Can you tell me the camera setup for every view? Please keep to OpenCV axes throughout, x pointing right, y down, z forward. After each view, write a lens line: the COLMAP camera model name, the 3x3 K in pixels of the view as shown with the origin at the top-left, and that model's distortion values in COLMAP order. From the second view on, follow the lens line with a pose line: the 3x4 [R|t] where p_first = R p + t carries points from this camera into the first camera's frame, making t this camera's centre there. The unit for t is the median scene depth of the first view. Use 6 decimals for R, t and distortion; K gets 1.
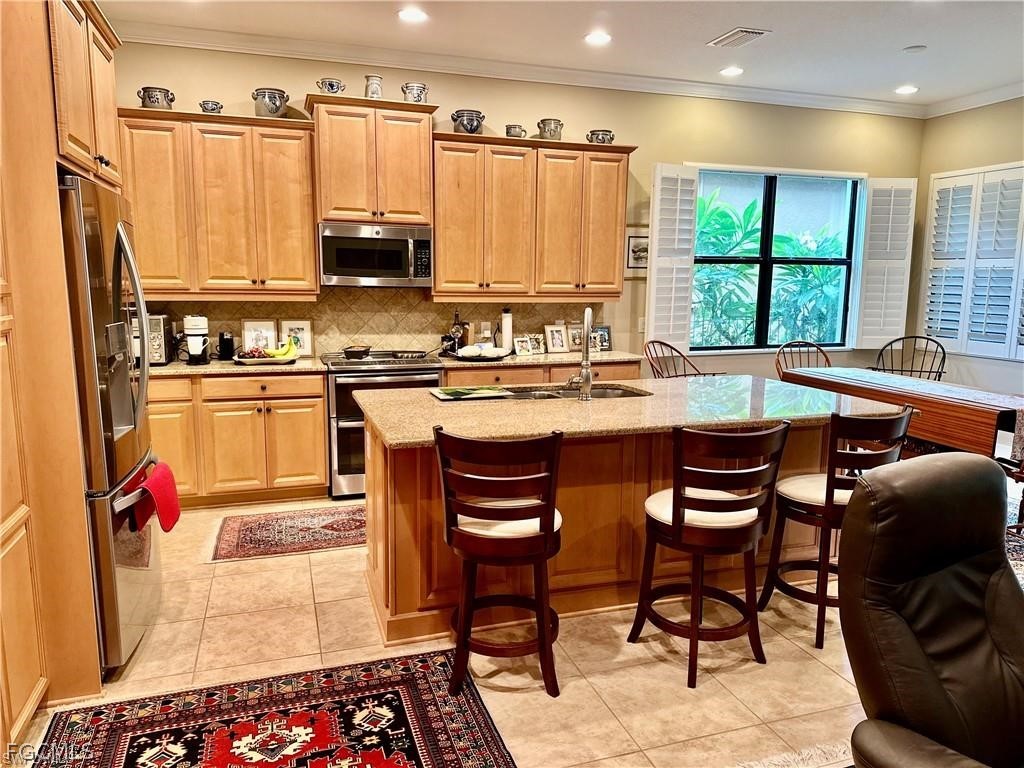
lens RADIAL K [[712.8, 0, 514.1], [0, 712.8, 392.7], [0, 0, 1]] dist [0.079874, -0.103943]
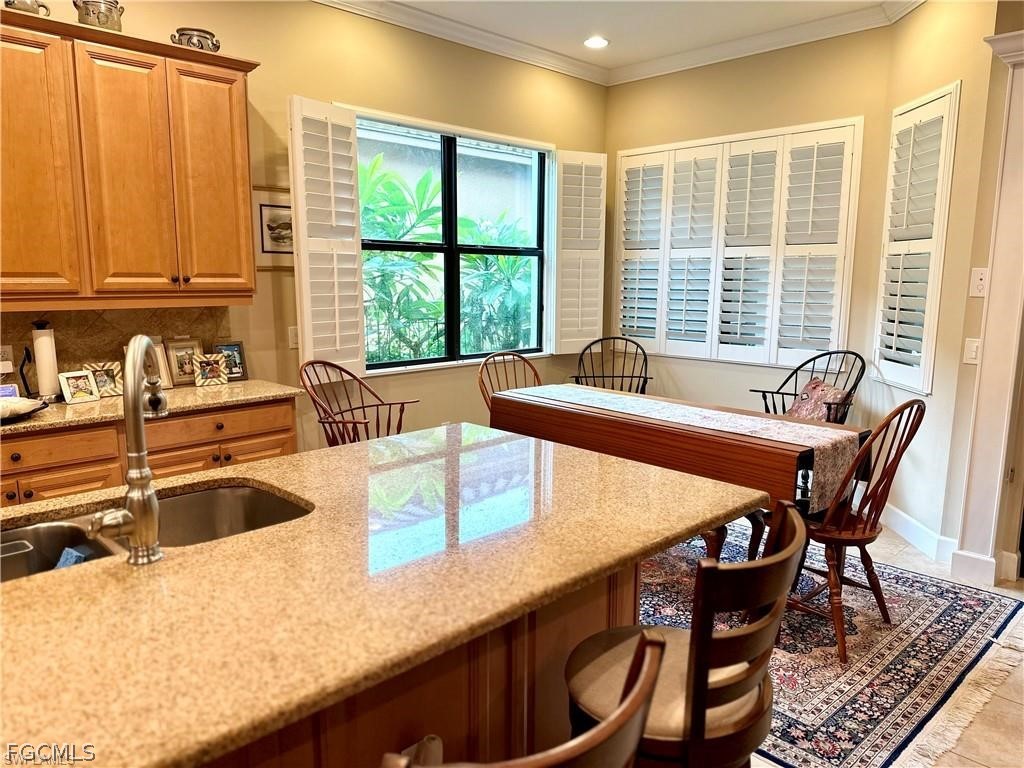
lens RADIAL K [[712.8, 0, 512.9], [0, 712.8, 392.0], [0, 0, 1]] dist [0.079874, -0.103943]
pose [[0.896510, -0.075023, 0.436626, 0.076852], [0.070472, 0.997158, 0.026640, -0.055852], [-0.437383, 0.006887, 0.899249, 0.353027]]
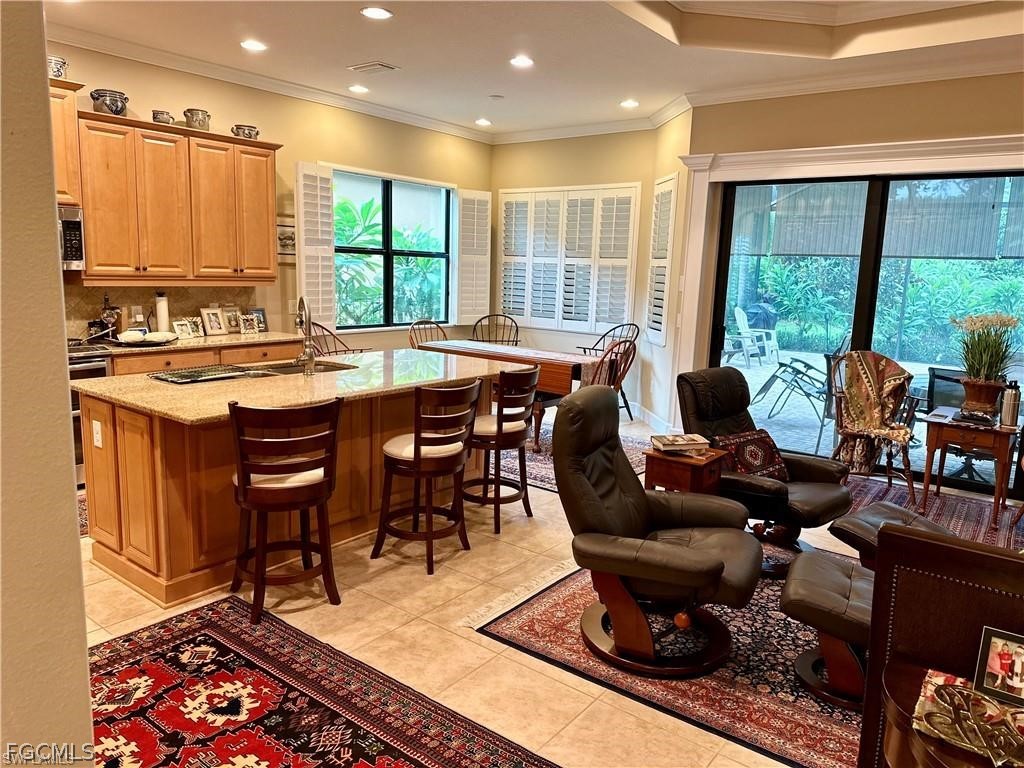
lens RADIAL K [[712.8, 0, 516.5], [0, 712.8, 388.4], [0, 0, 1]] dist [0.079874, -0.103943]
pose [[0.828411, -0.074946, 0.555085, -0.185406], [0.060543, 0.997183, 0.044282, 0.000816], [-0.556840, -0.003077, 0.830614, -0.120901]]
